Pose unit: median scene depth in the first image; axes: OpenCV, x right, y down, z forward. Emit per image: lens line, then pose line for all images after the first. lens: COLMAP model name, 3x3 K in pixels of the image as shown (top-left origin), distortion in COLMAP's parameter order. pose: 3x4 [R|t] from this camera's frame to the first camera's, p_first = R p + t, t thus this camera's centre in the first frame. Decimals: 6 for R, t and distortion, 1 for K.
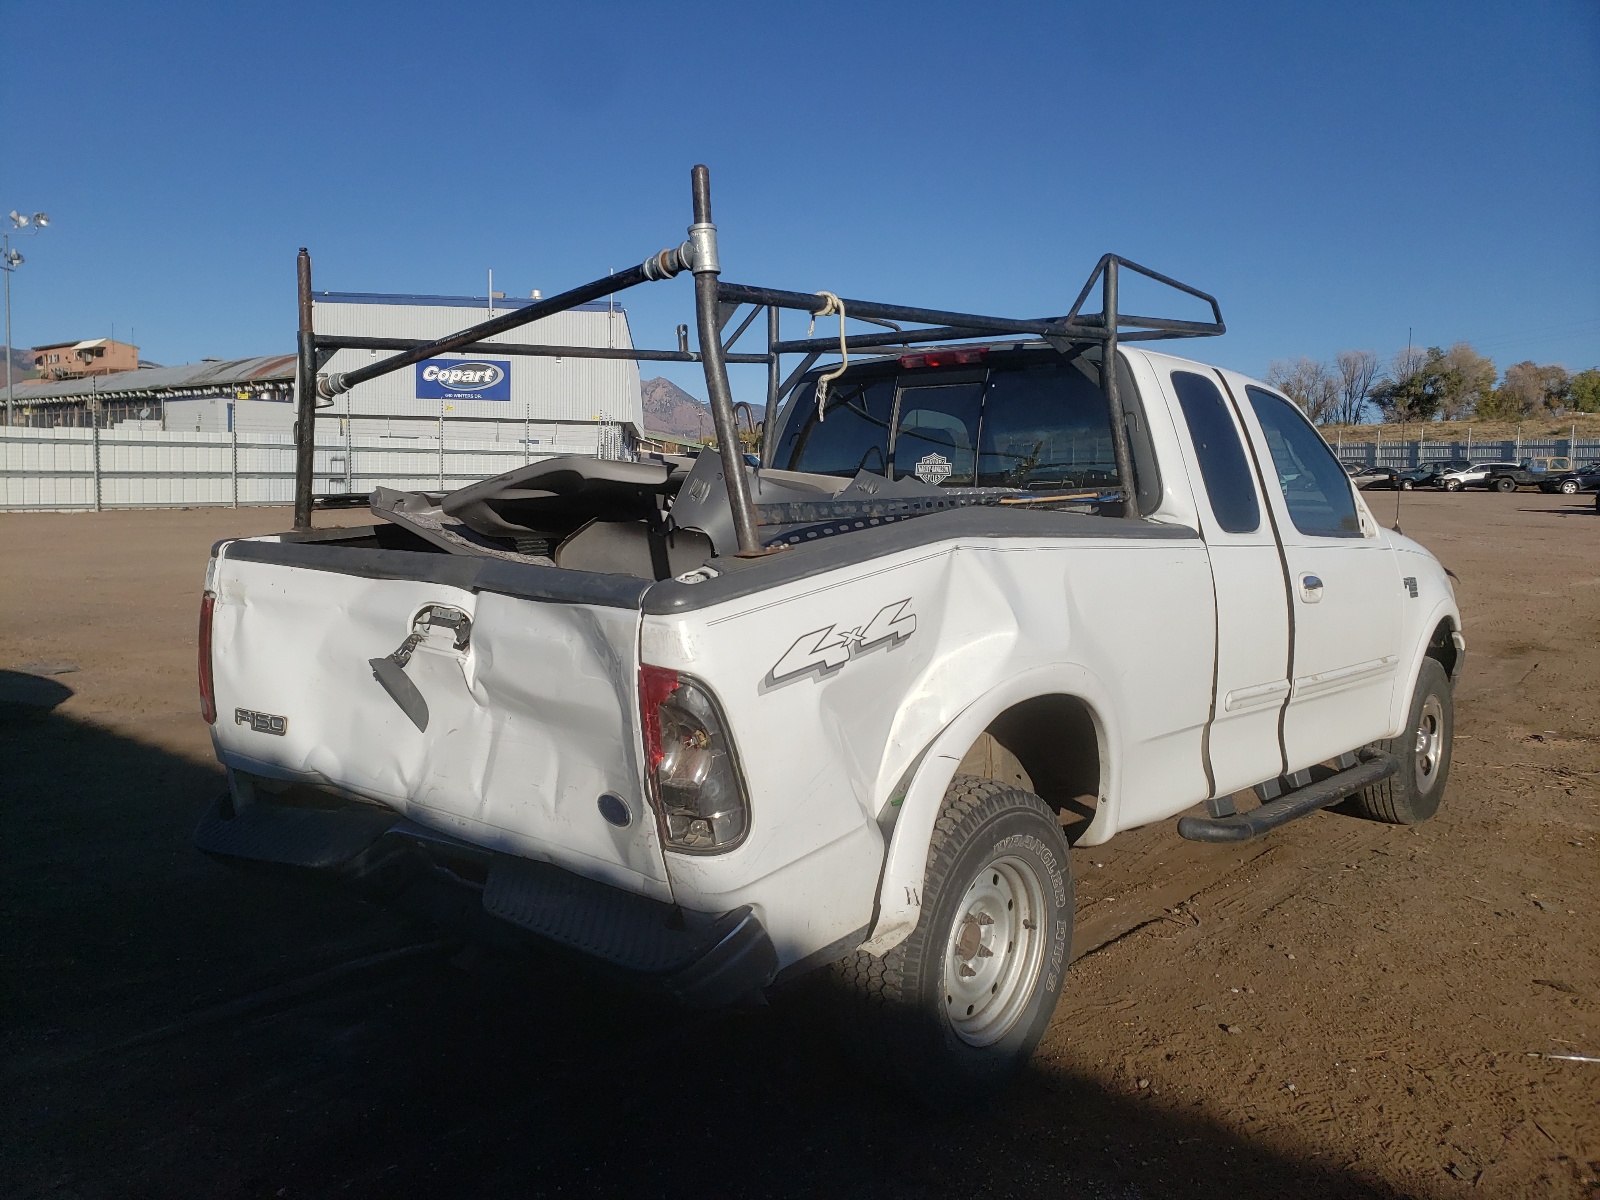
lens RADIAL K [[1248.9, 0, 801.1], [0, 1248.9, 563.9], [0, 0, 1]] dist [0.063670, -0.000376]
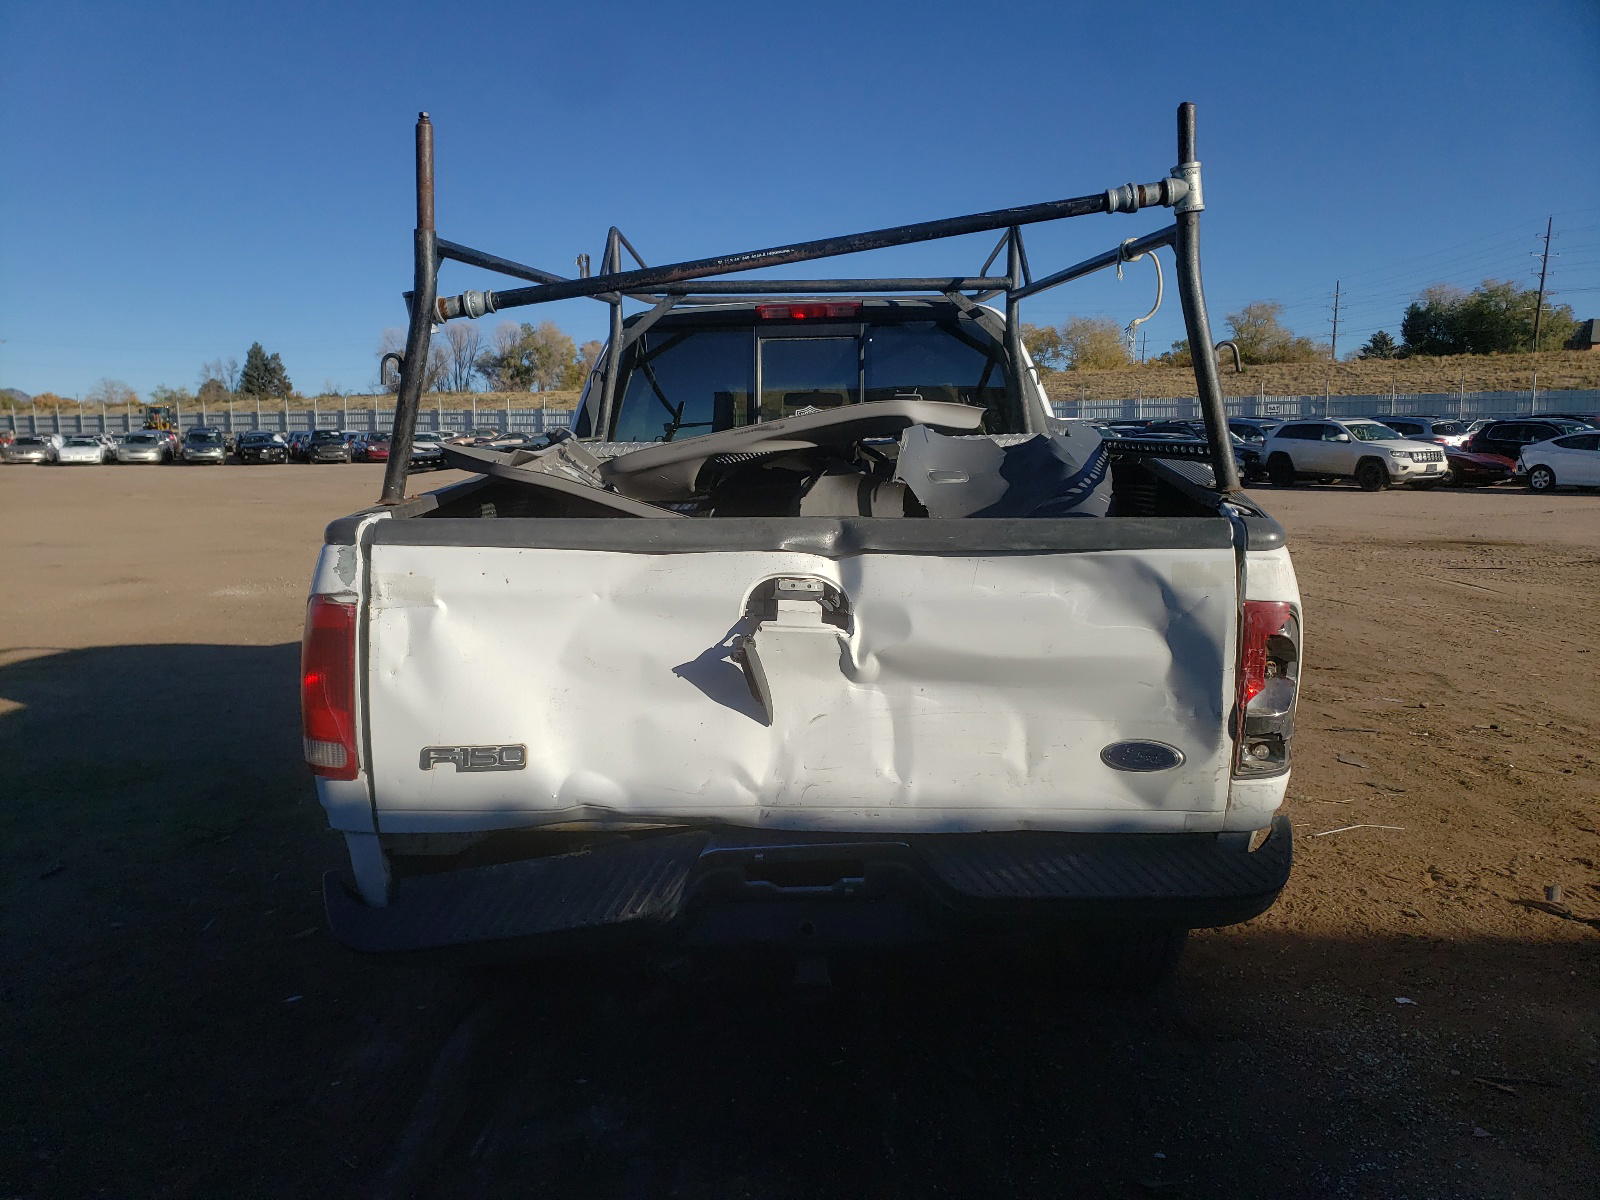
lens RADIAL K [[1237.8, 0, 800.0], [0, 1237.8, 600.0], [0, 0, 1]] dist [0.064889, -0.002202]
pose [[0.774682, -0.093616, 0.625383, -0.552005], [0.058549, 0.995351, 0.076471, -0.010154], [-0.629635, -0.022625, 0.776562, 0.232484]]
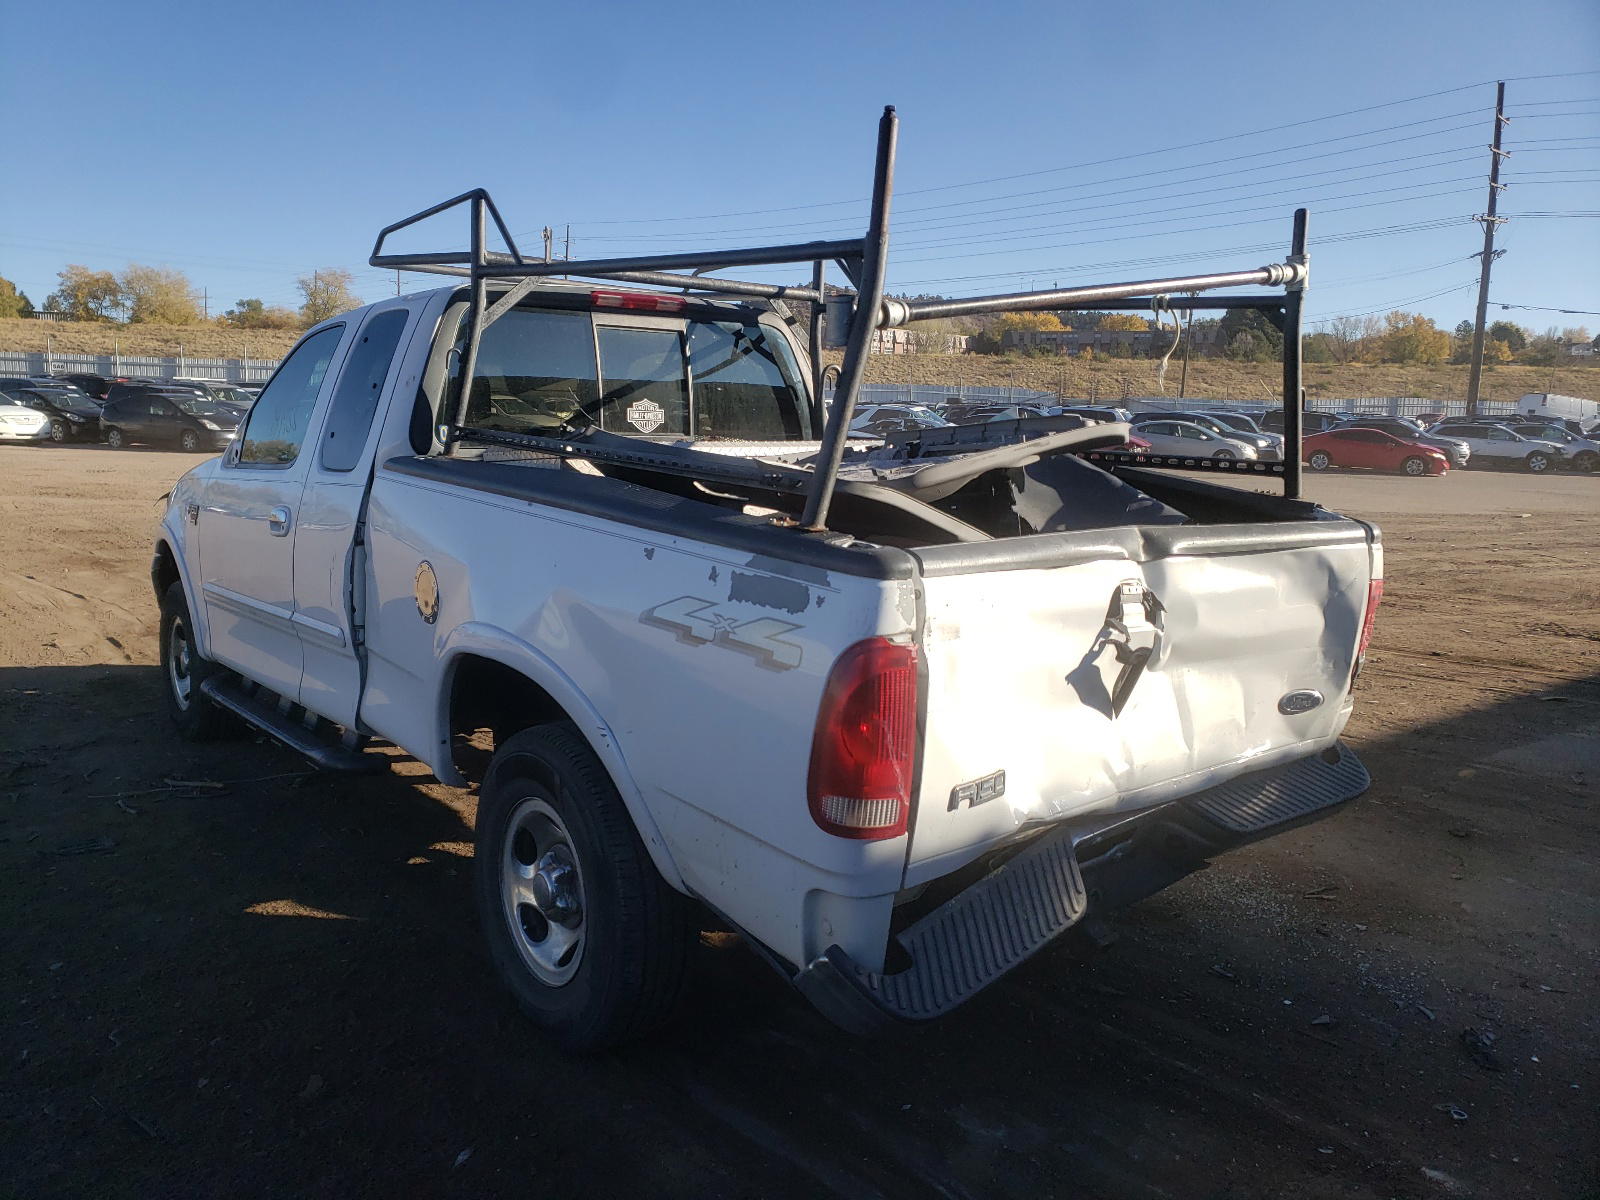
lens RADIAL K [[1239.2, 0, 798.9], [0, 1239.2, 570.9], [0, 0, 1]] dist [0.005286, -0.001780]
pose [[0.175157, -0.127956, 0.976190, -0.848122], [0.048661, 0.991432, 0.121223, -0.068901], [-0.983337, 0.026269, 0.179883, 0.731846]]
